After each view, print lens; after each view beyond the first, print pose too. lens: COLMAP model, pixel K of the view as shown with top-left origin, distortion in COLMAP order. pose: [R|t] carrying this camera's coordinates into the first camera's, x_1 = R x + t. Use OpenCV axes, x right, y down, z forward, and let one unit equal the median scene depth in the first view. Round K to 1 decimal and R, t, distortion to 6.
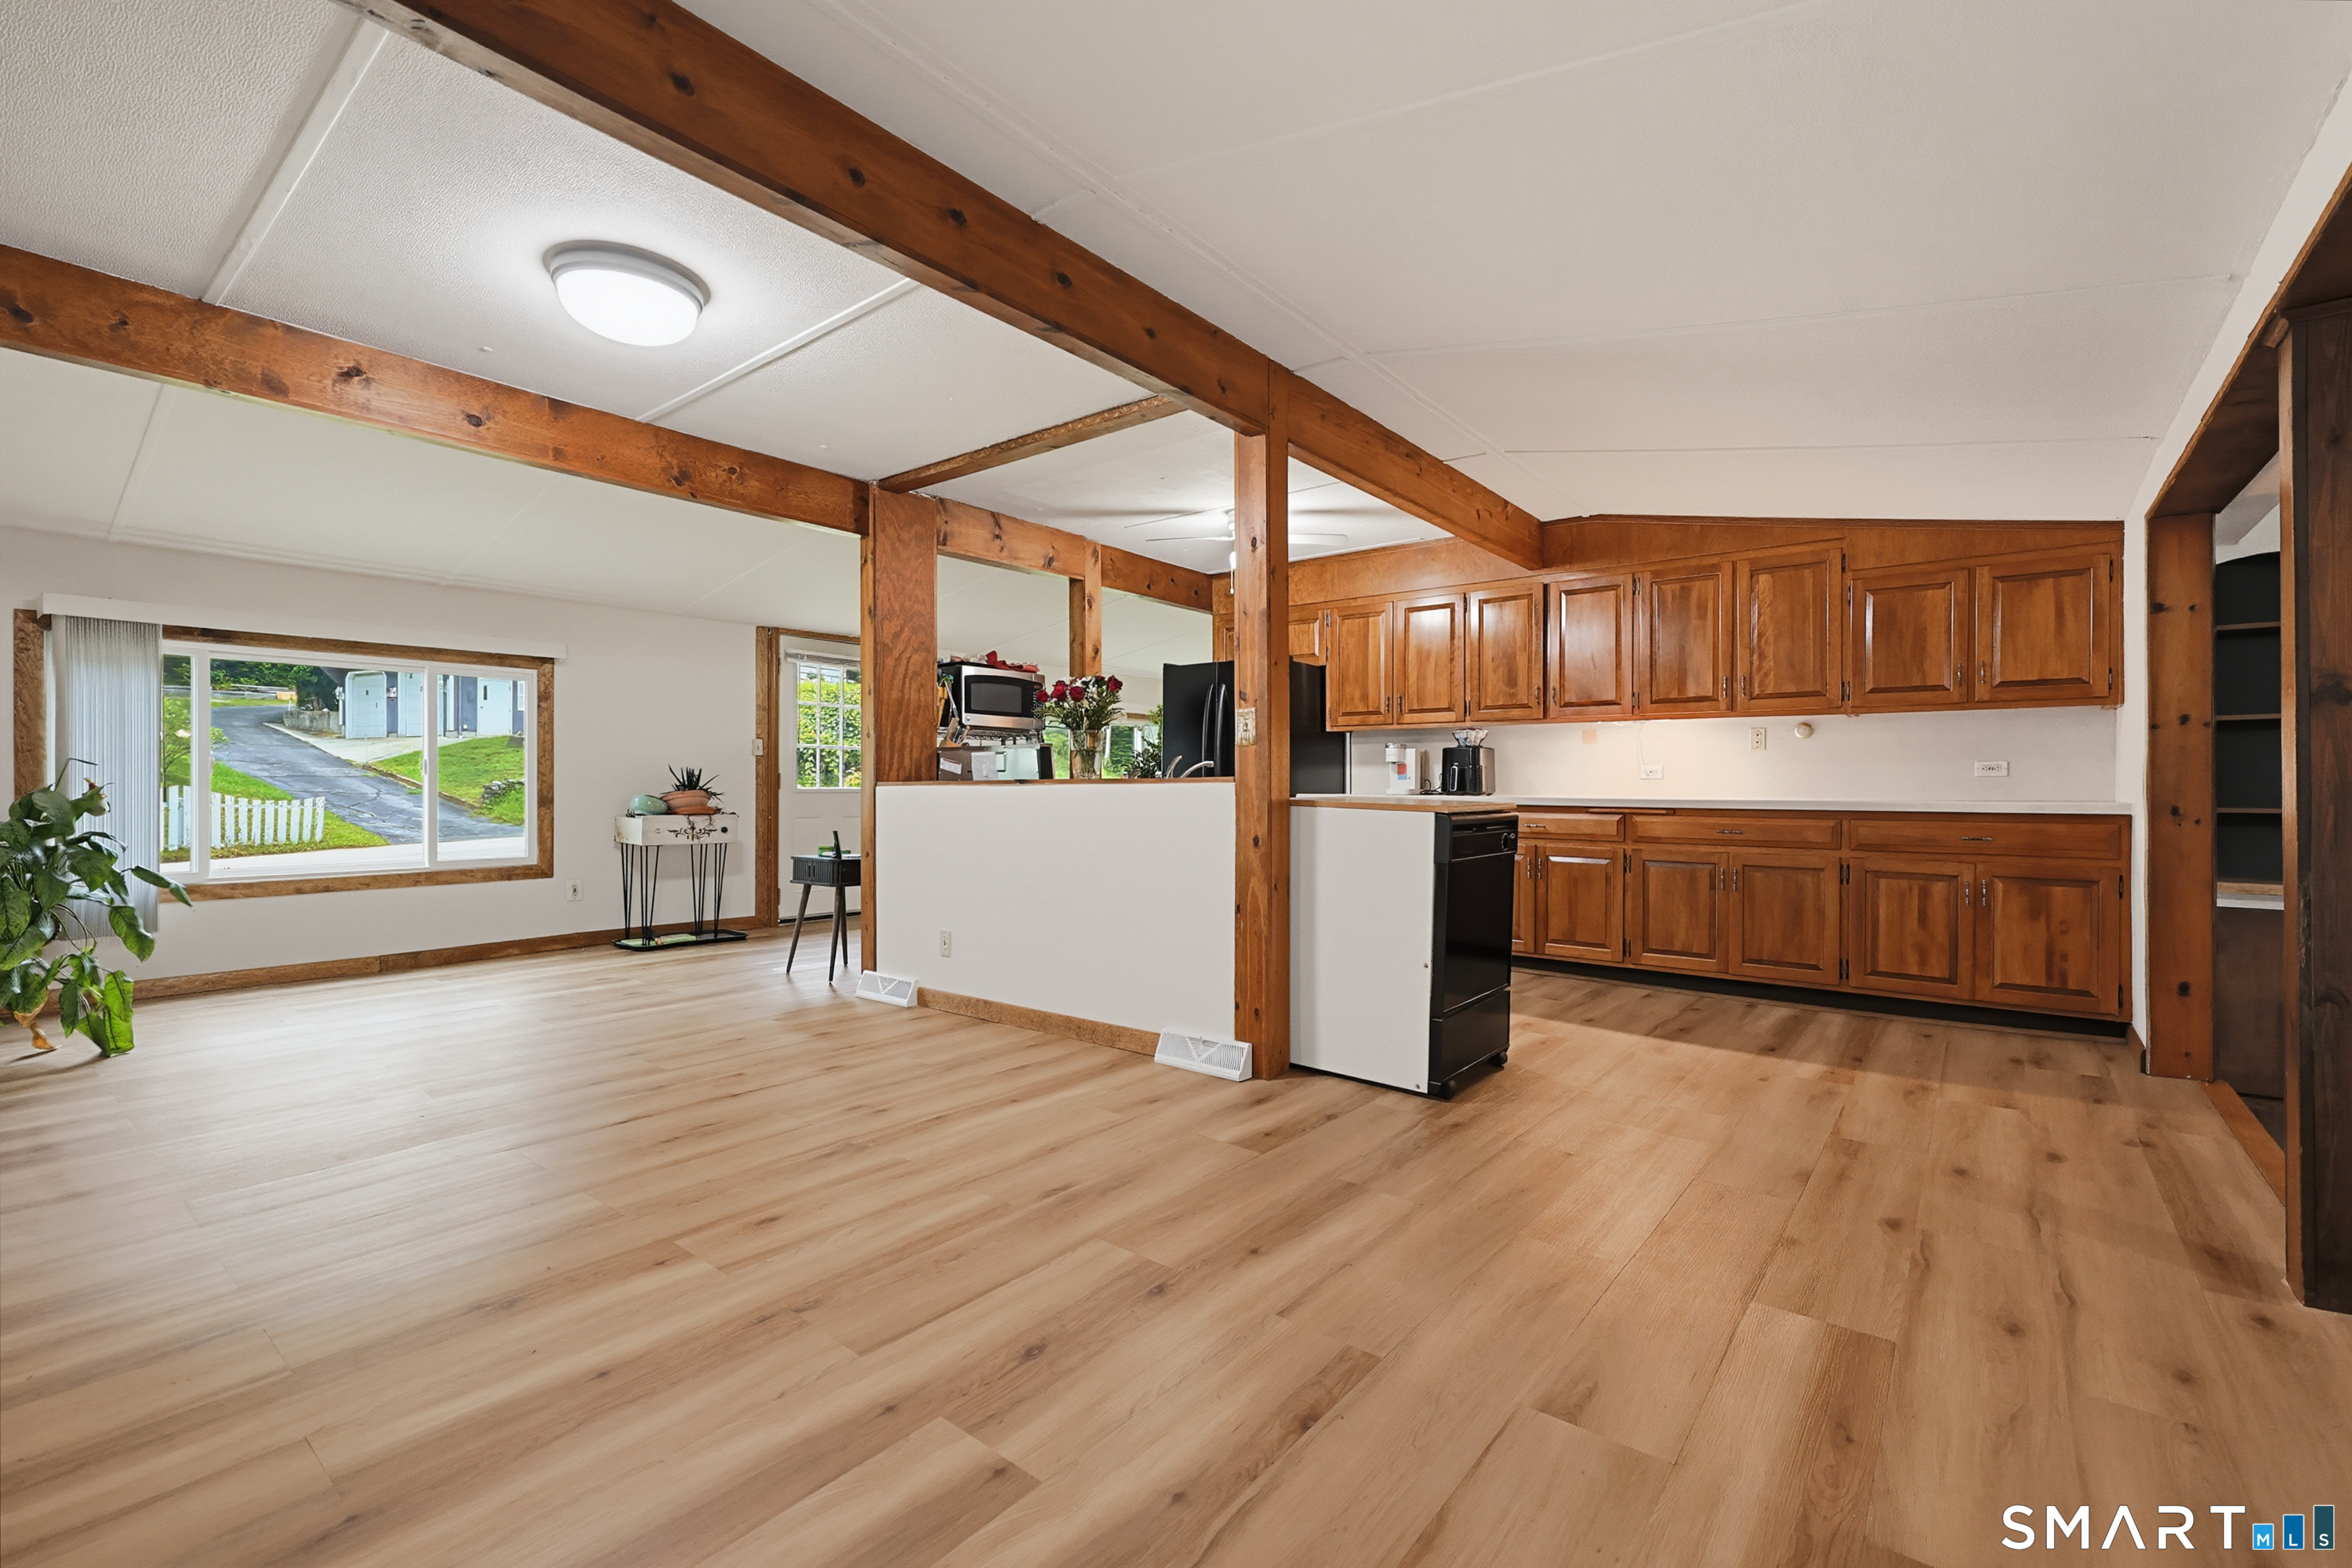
lens RADIAL K [[1012.0, 0, 1181.5], [0, 1012.0, 781.5], [0, 0, 1]] dist [-0.003847, 0.000232]
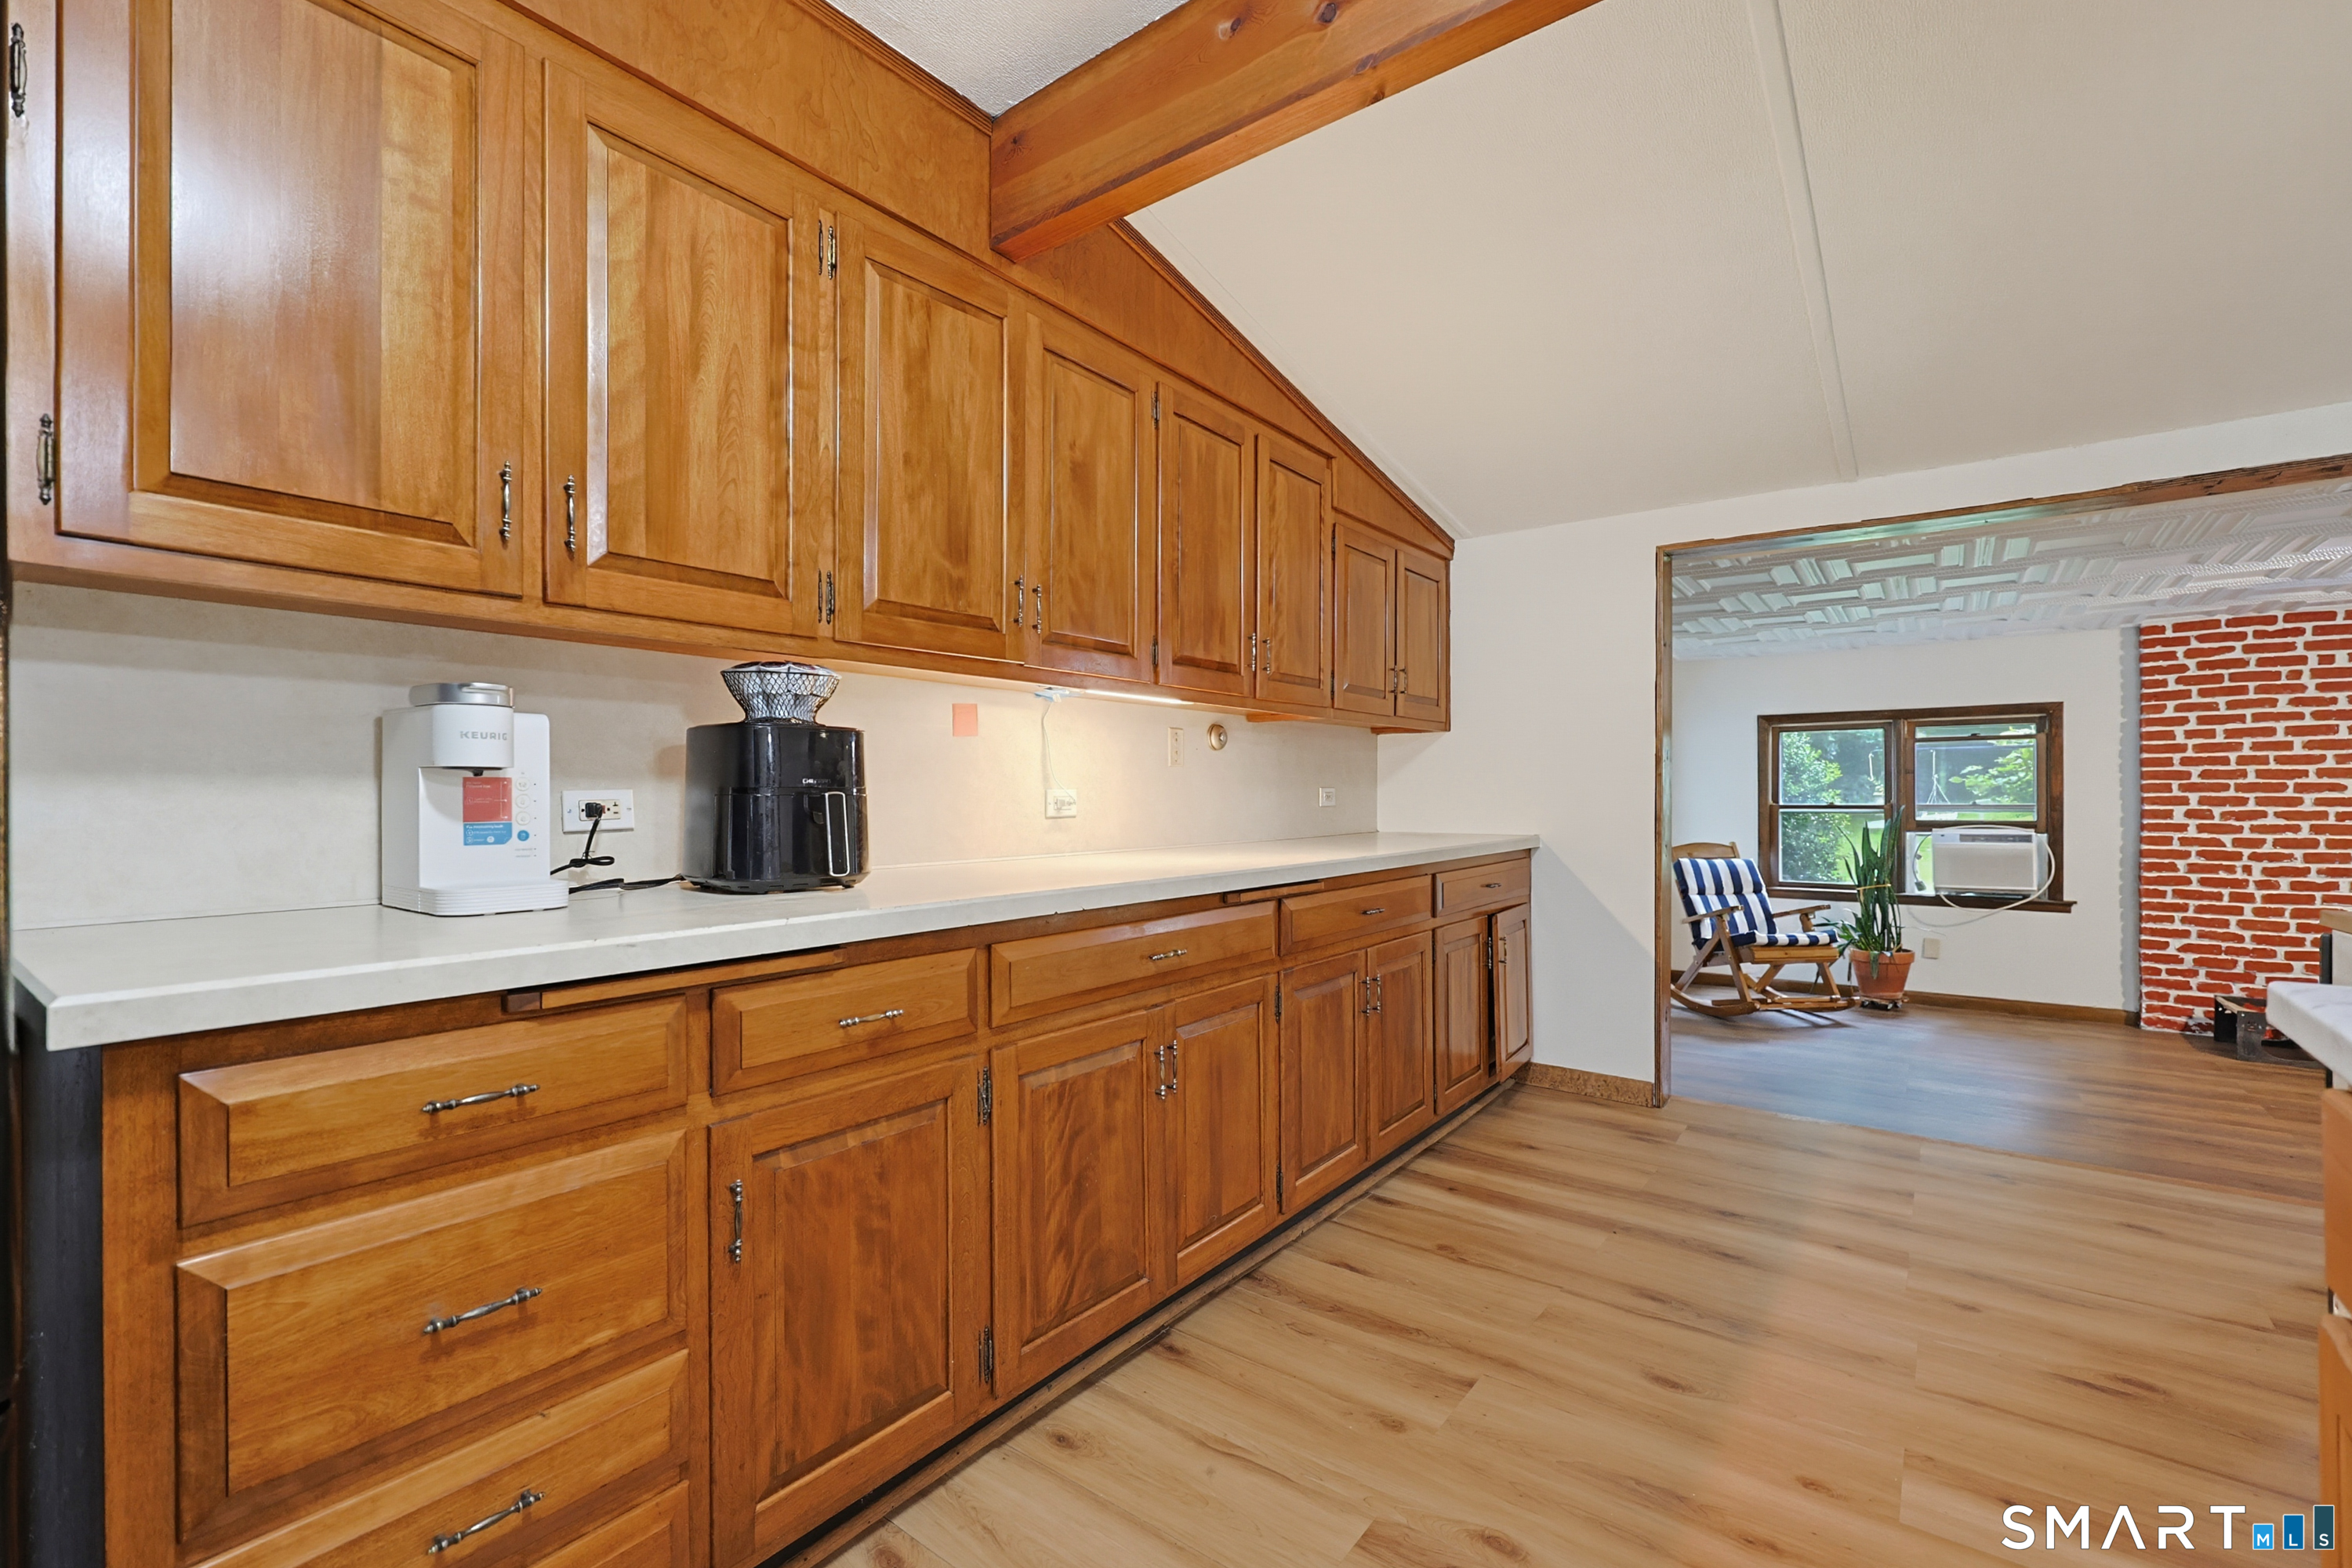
lens RADIAL K [[1012.0, 0, 1178.7], [0, 1012.0, 795.1], [0, 0, 1]] dist [-0.003847, 0.000232]
pose [[-0.030631, -0.007629, 0.999502, -0.019385], [0.002157, 0.999968, 0.007699, -0.017581], [-0.999528, 0.002391, -0.030614, 0.971109]]
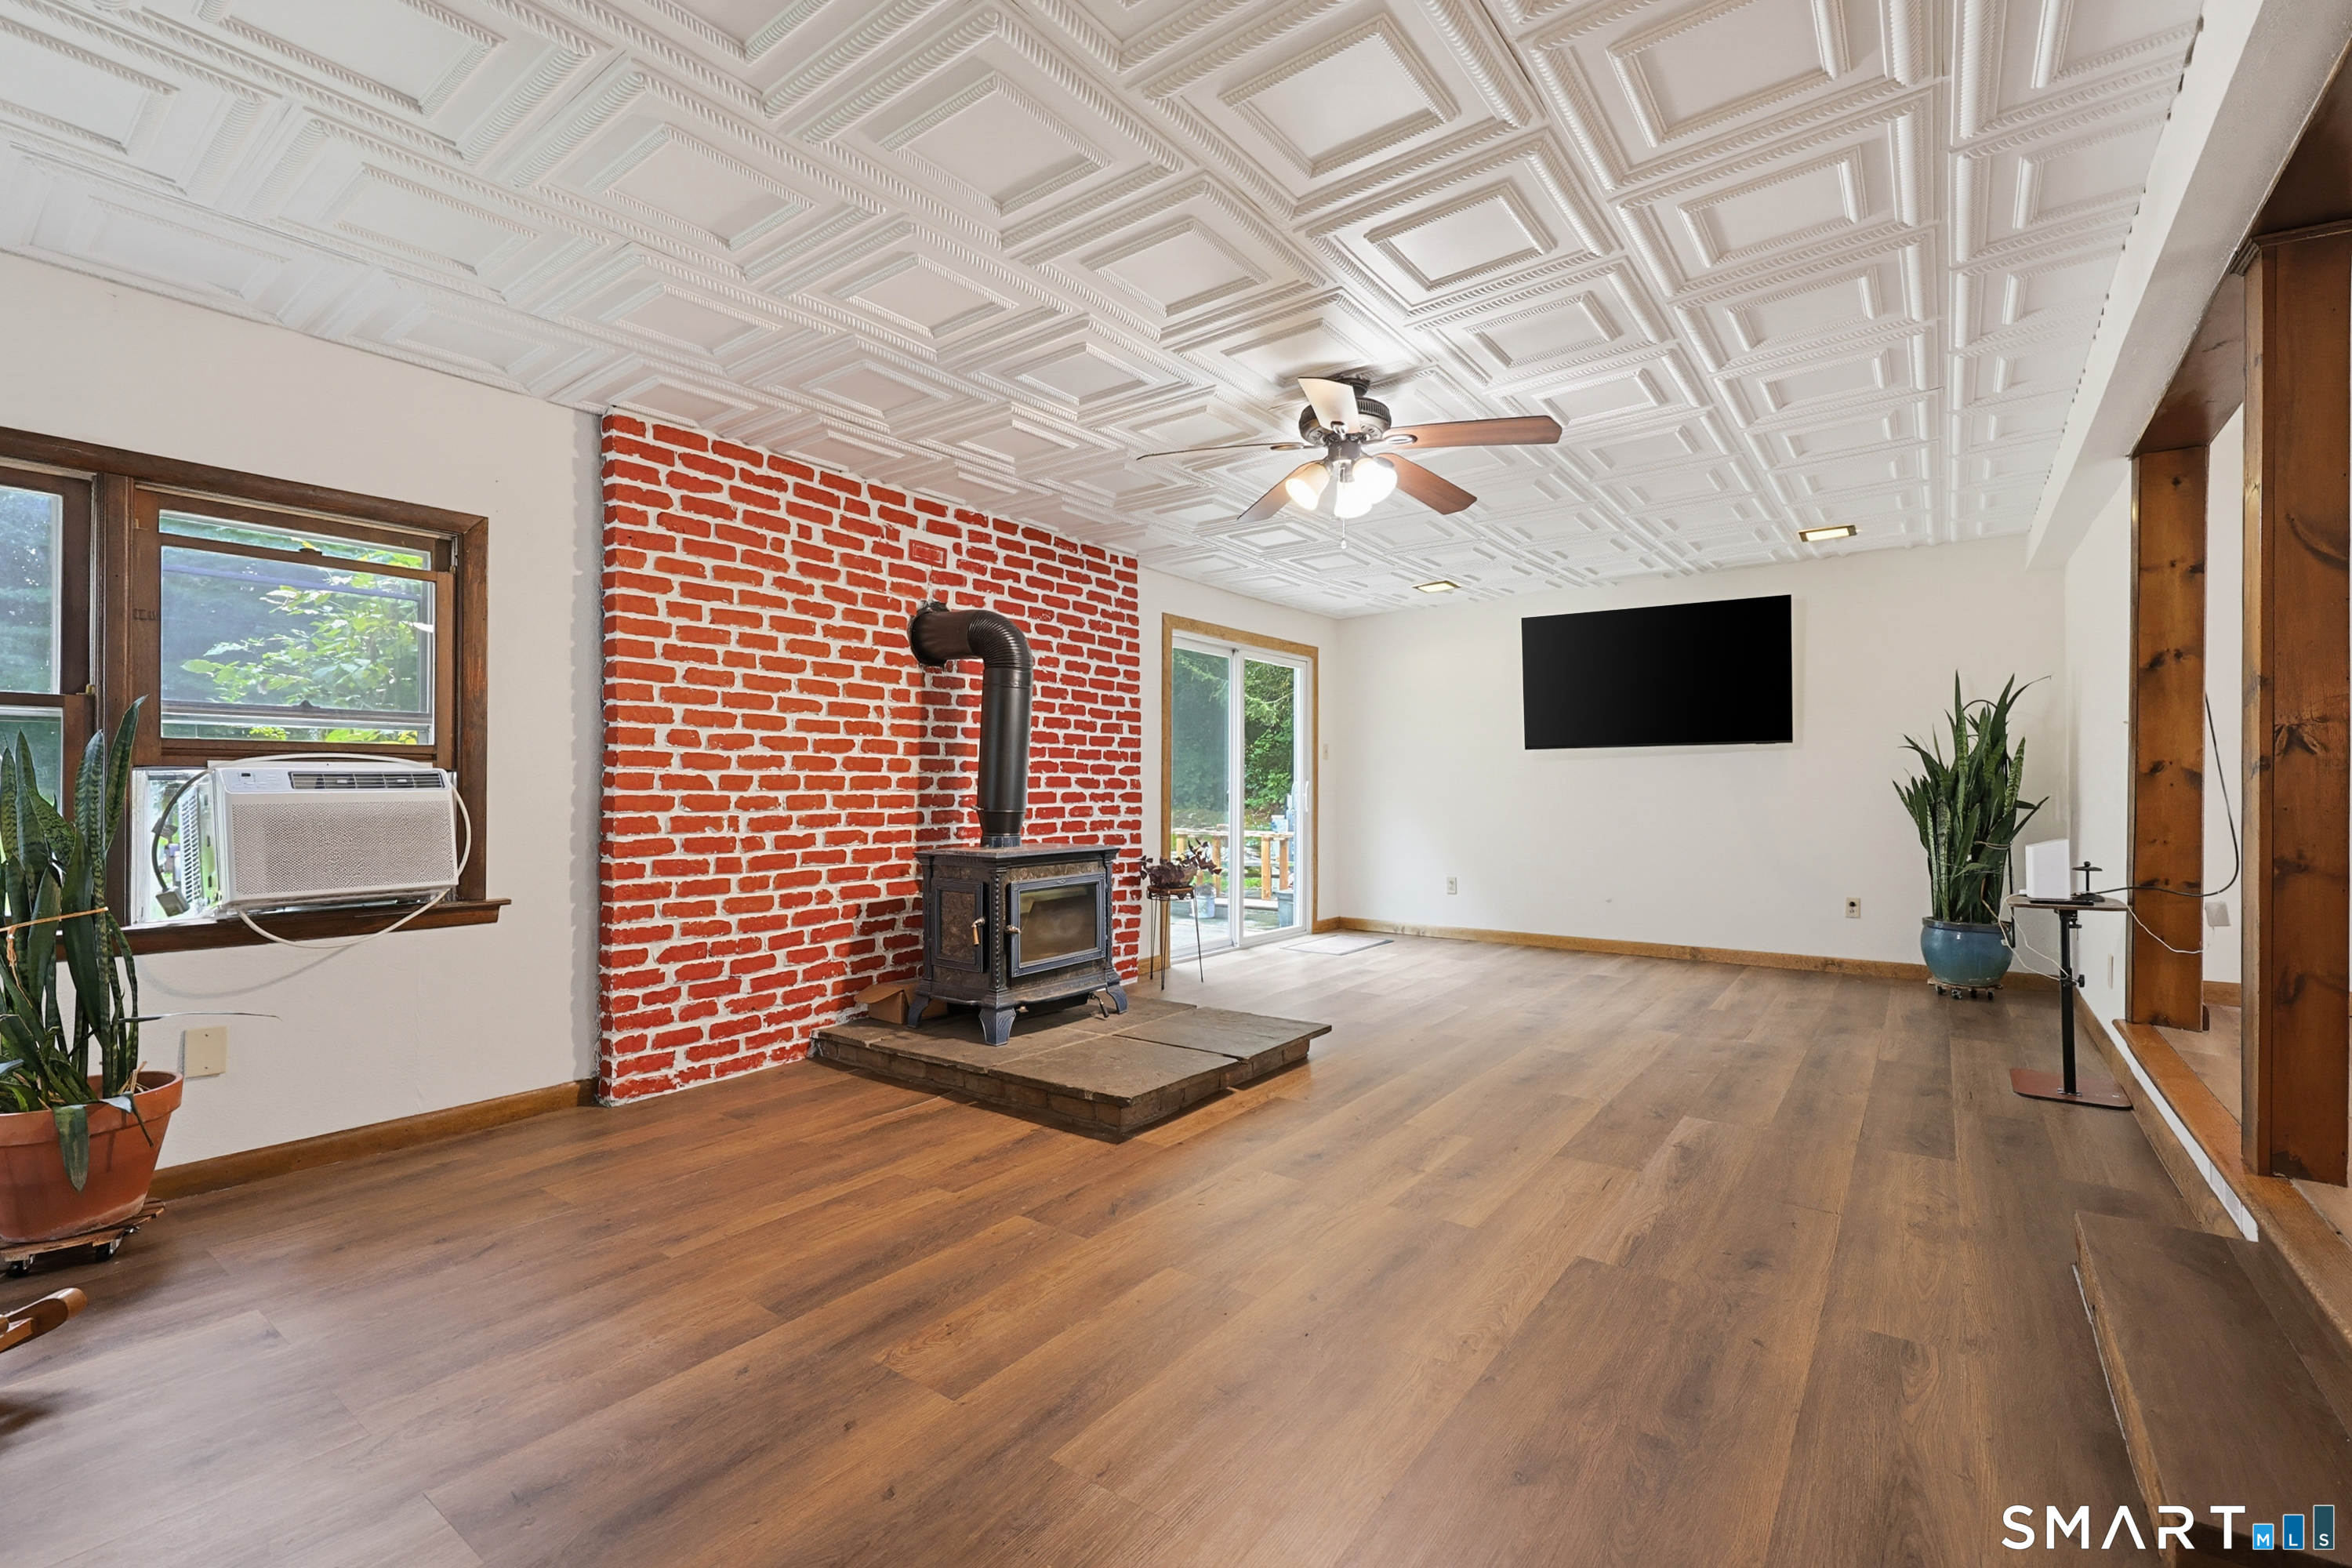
lens RADIAL K [[1012.0, 0, 1174.4], [0, 1012.0, 788.7], [0, 0, 1]] dist [-0.003847, 0.000232]
pose [[-0.999076, -0.014538, -0.040452, 0.208932], [-0.014559, 0.999894, 0.000230, 0.000884], [0.040445, 0.000819, -0.999181, 0.837879]]
